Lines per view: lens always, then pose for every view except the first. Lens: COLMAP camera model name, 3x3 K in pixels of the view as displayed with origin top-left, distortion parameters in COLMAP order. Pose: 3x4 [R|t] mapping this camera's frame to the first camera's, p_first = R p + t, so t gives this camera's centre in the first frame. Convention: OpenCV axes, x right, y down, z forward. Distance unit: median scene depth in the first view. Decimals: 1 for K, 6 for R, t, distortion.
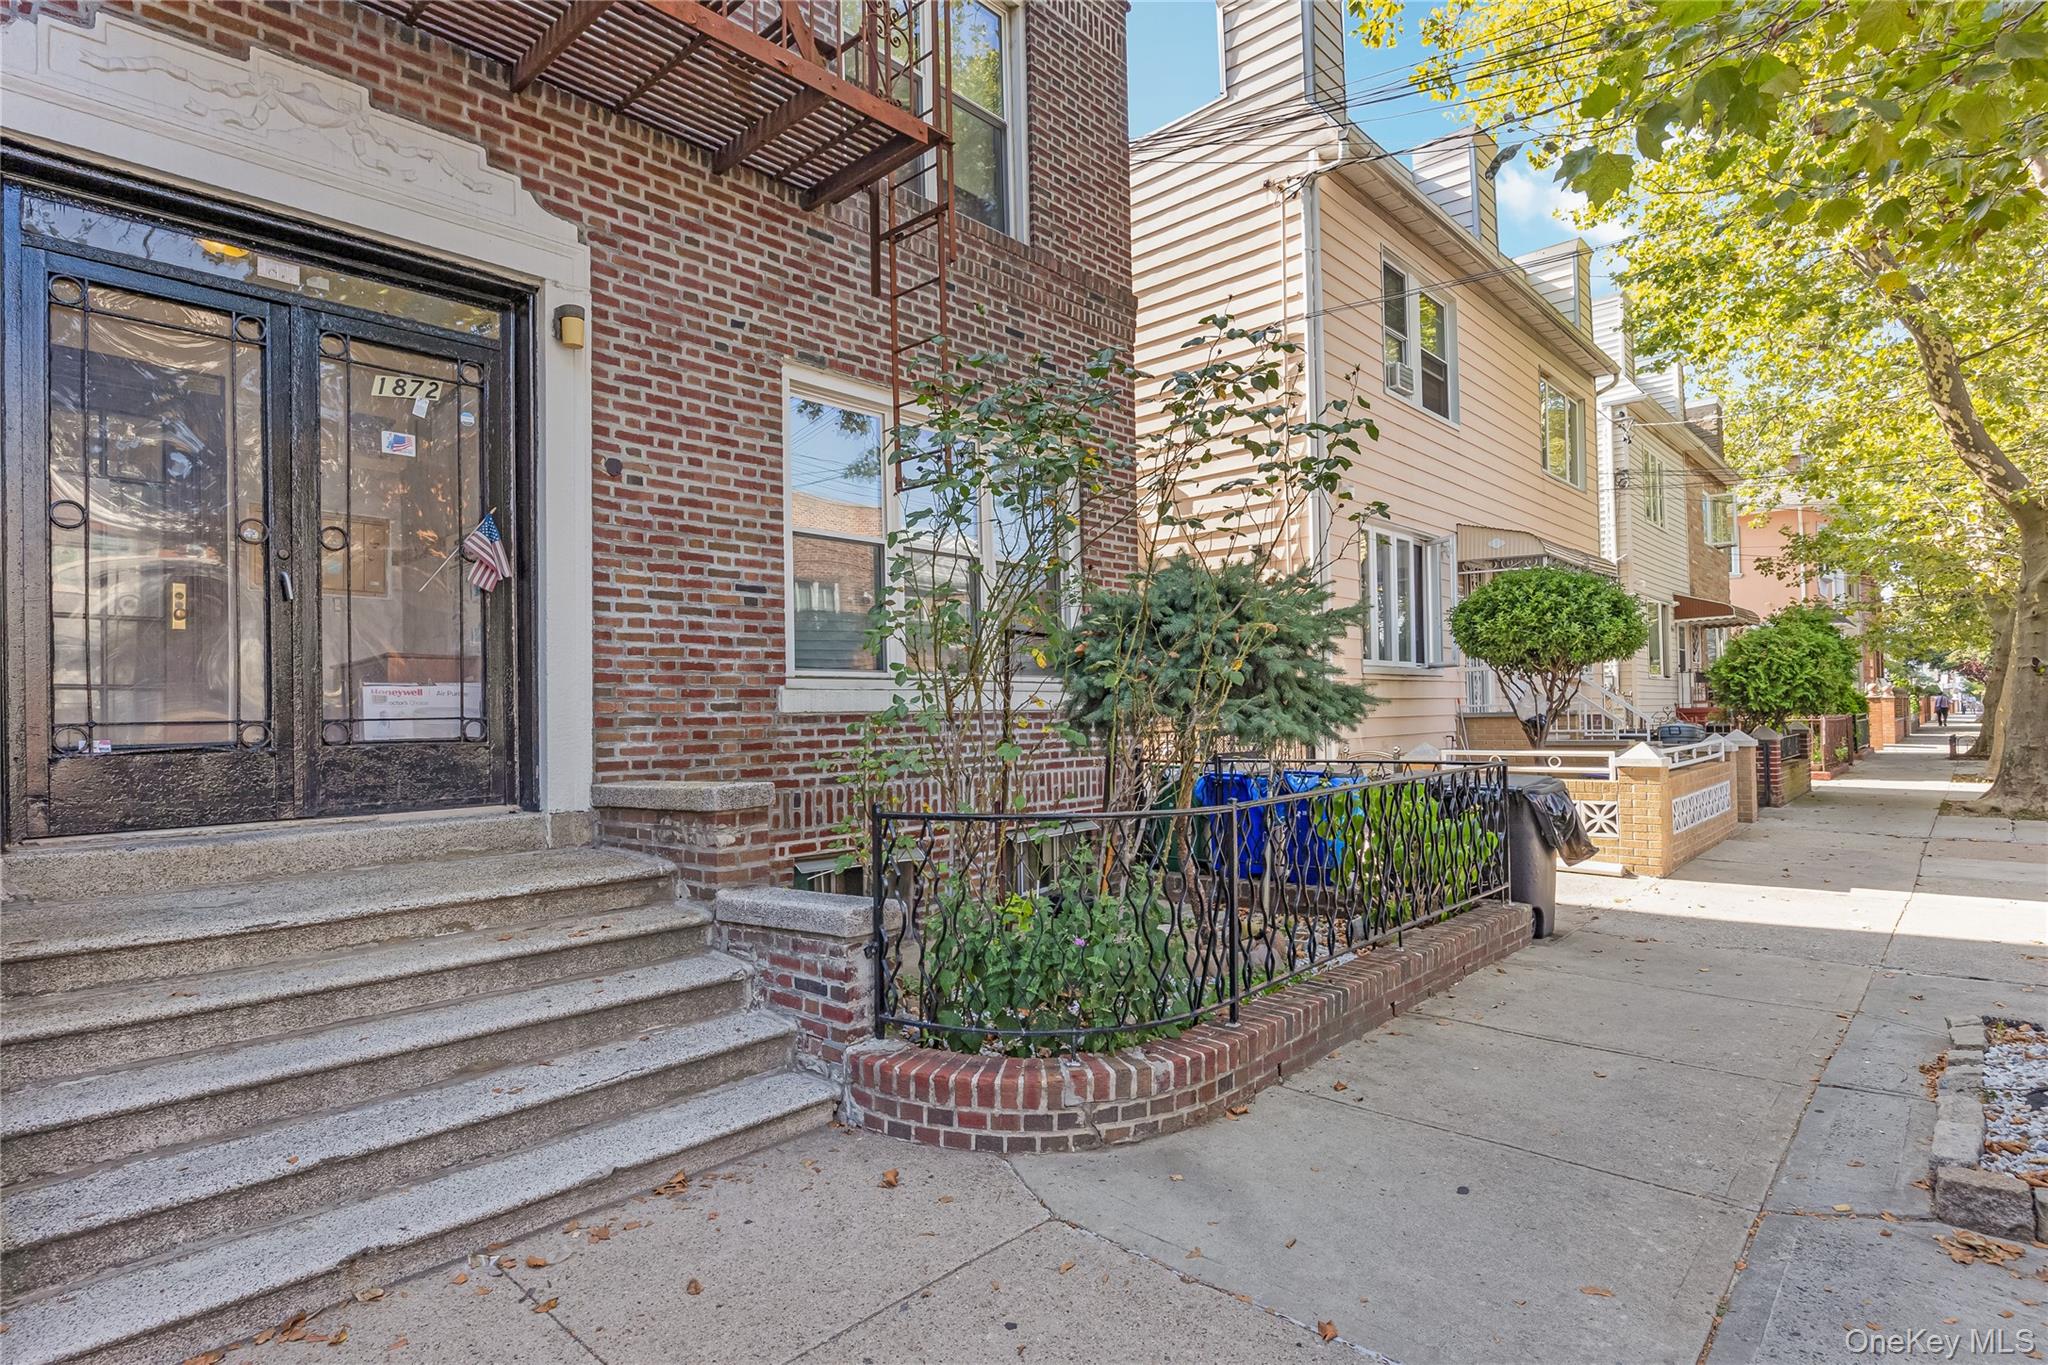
lens RADIAL K [[1056.7, 0, 1026.2], [0, 1056.7, 694.4], [0, 0, 1]] dist [-0.012591, 0.000106]
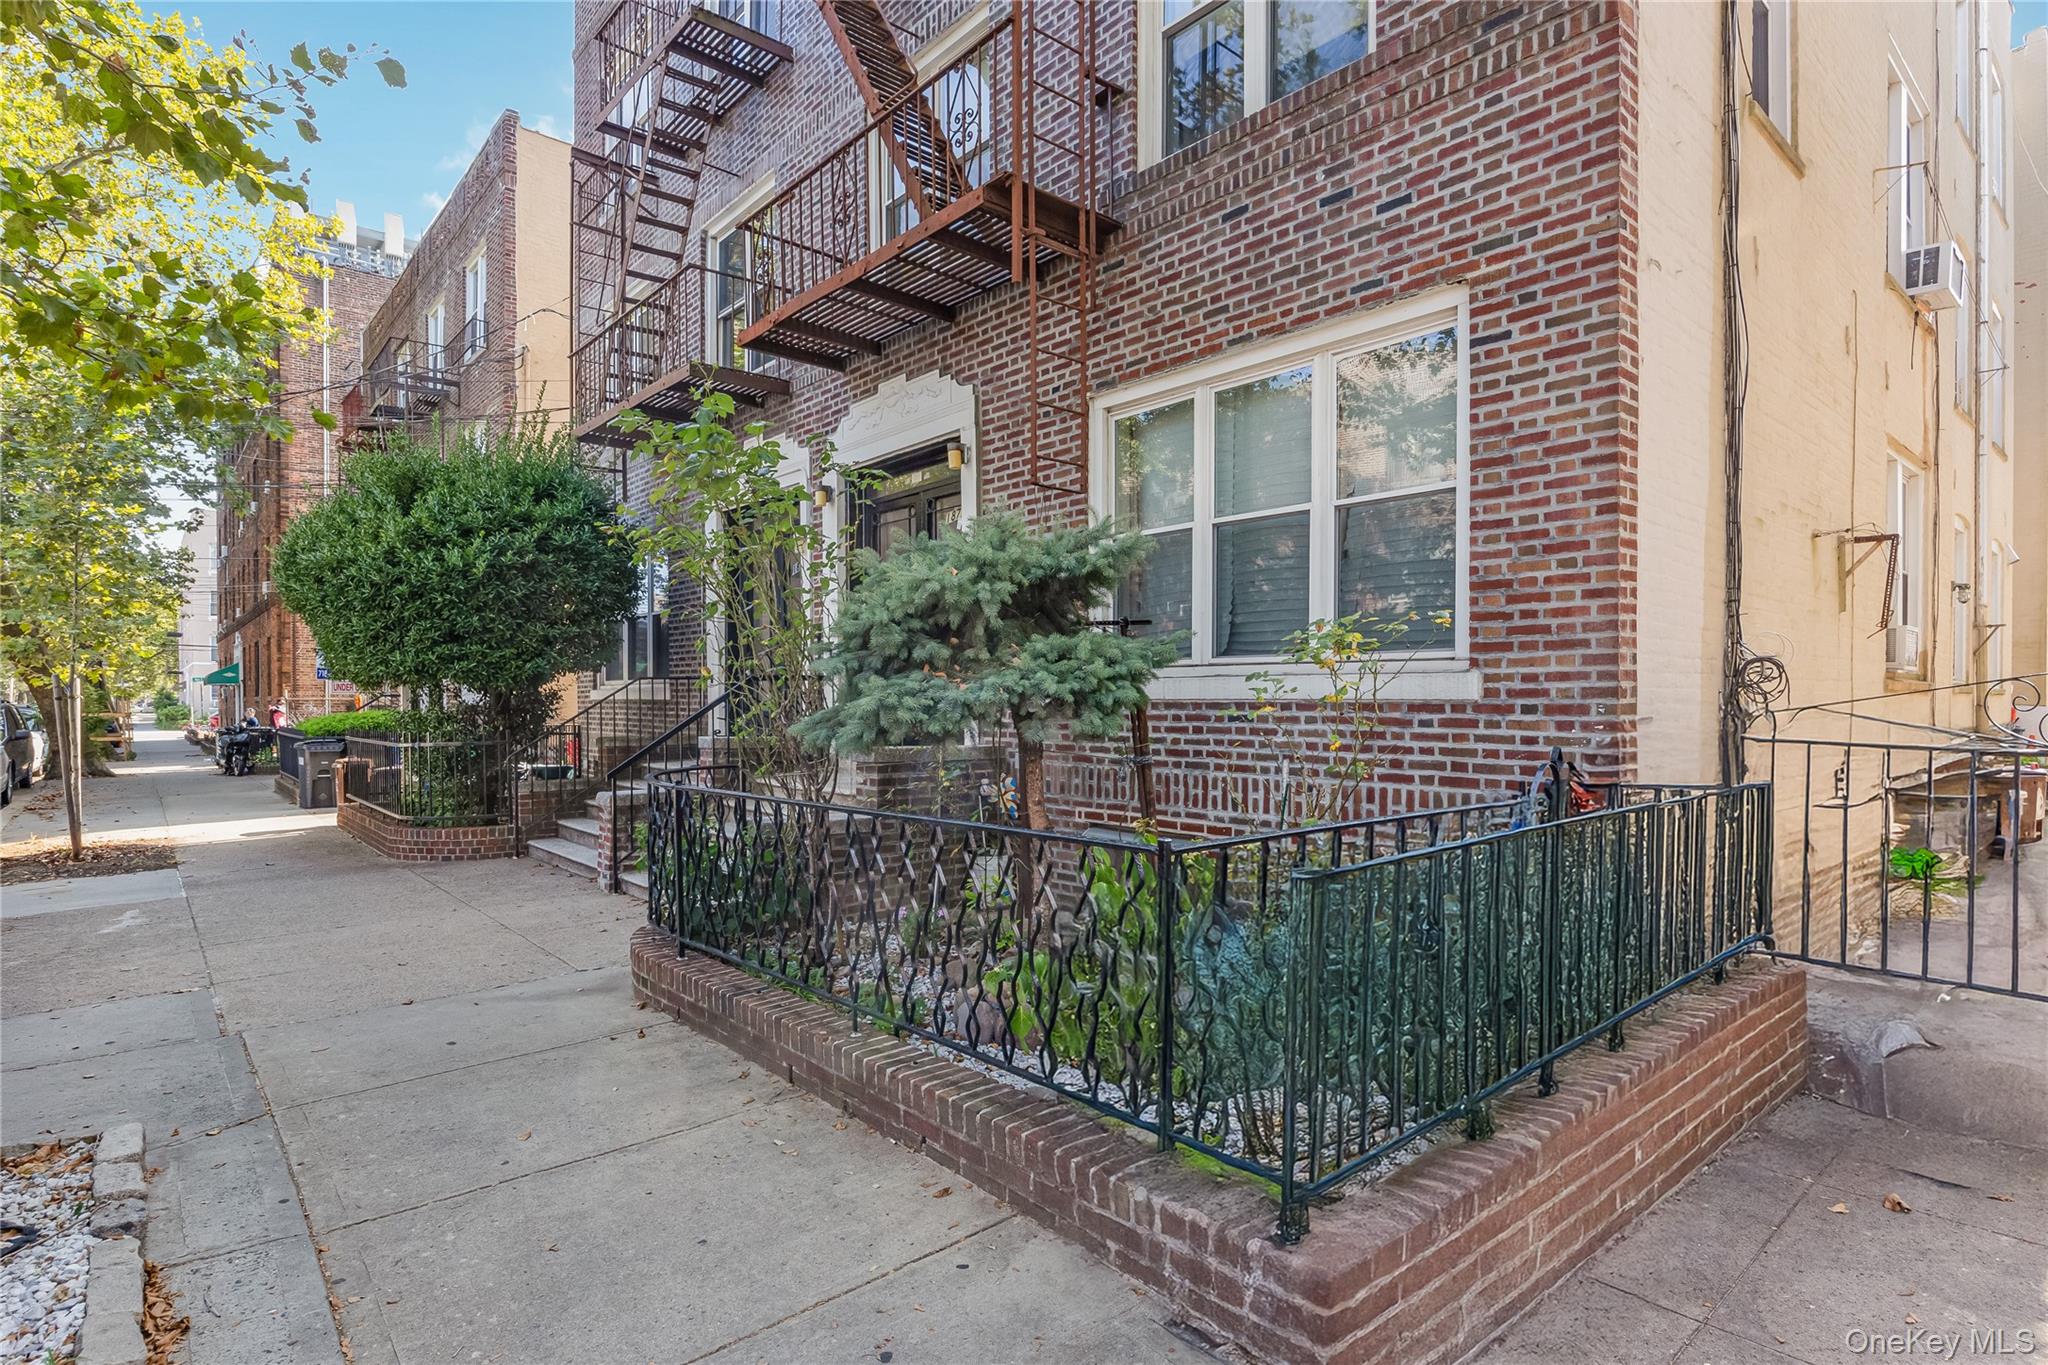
lens RADIAL K [[1056.7, 0, 1026.2], [0, 1056.7, 697.1], [0, 0, 1]] dist [-0.012591, 0.000106]
pose [[-0.120031, 0.018108, -0.992605, 0.954606], [0.026344, 0.999540, 0.015049, -0.005079], [0.992421, -0.024343, -0.120452, 1.073556]]
